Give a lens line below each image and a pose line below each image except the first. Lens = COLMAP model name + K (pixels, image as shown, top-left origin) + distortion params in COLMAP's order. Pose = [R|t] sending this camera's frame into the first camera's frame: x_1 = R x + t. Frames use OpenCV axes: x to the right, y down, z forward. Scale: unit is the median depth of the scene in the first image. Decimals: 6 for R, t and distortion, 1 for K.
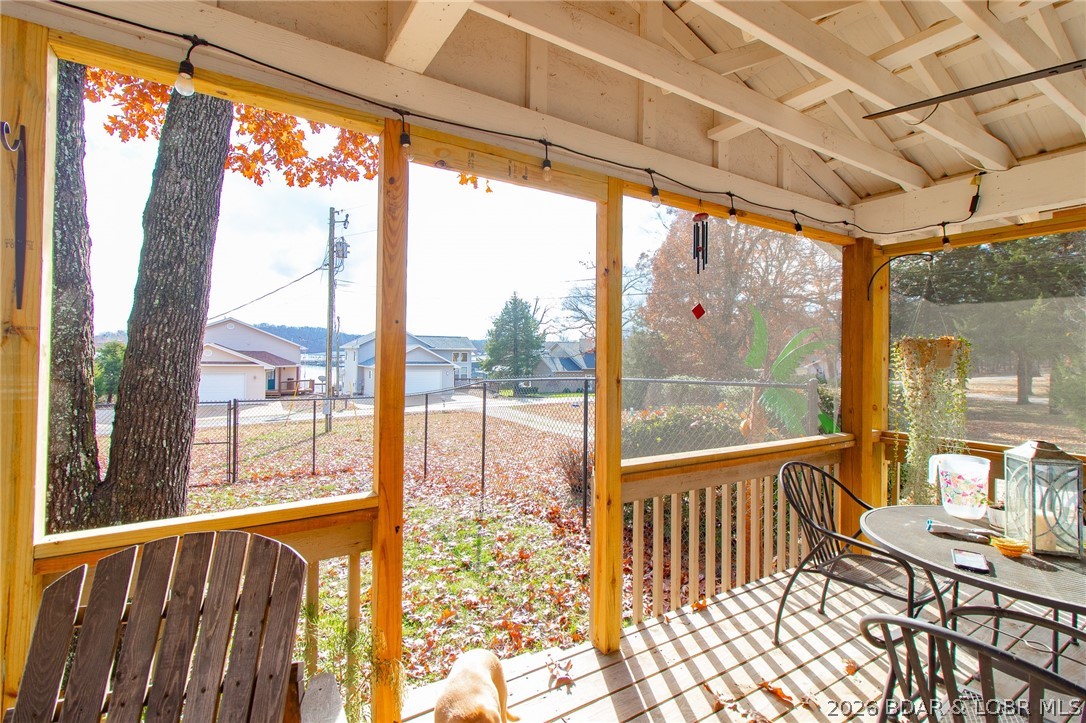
lens RADIAL K [[501.2, 0, 545.0], [0, 501.2, 350.2], [0, 0, 1]] dist [0.003777, 0.001398]
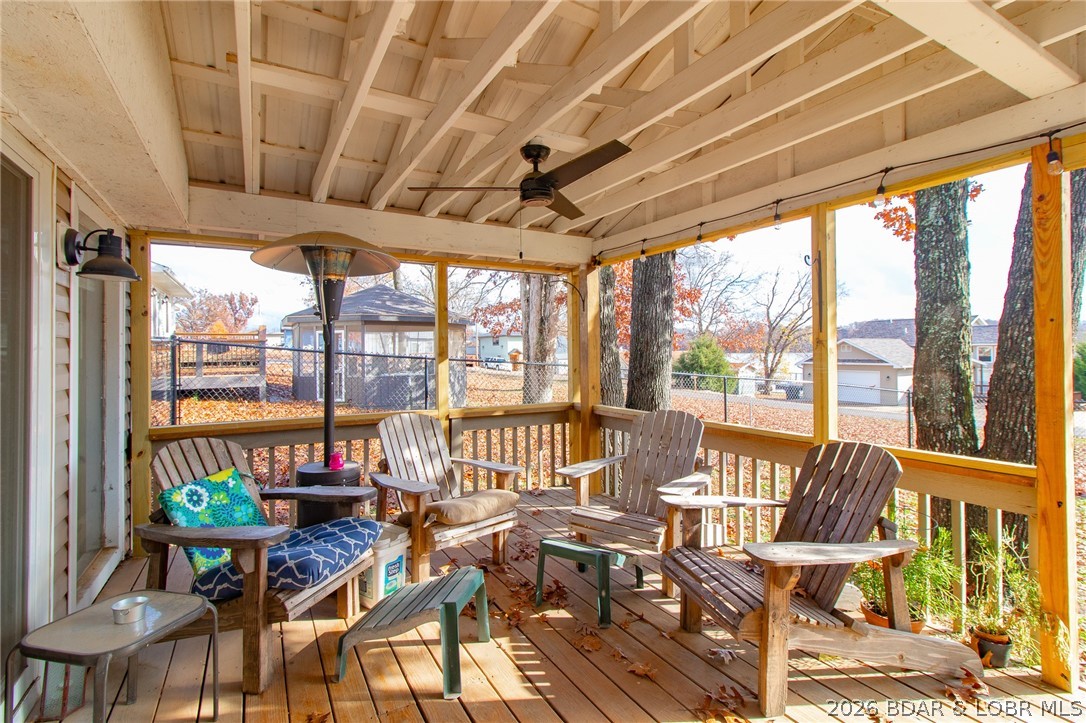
lens RADIAL K [[501.2, 0, 543.7], [0, 501.2, 354.0], [0, 0, 1]] dist [0.003777, 0.001398]
pose [[-0.040226, -0.009562, -0.999145, 0.449077], [0.020643, 0.999733, -0.010399, 0.004583], [0.998977, -0.021043, -0.040018, -0.051693]]
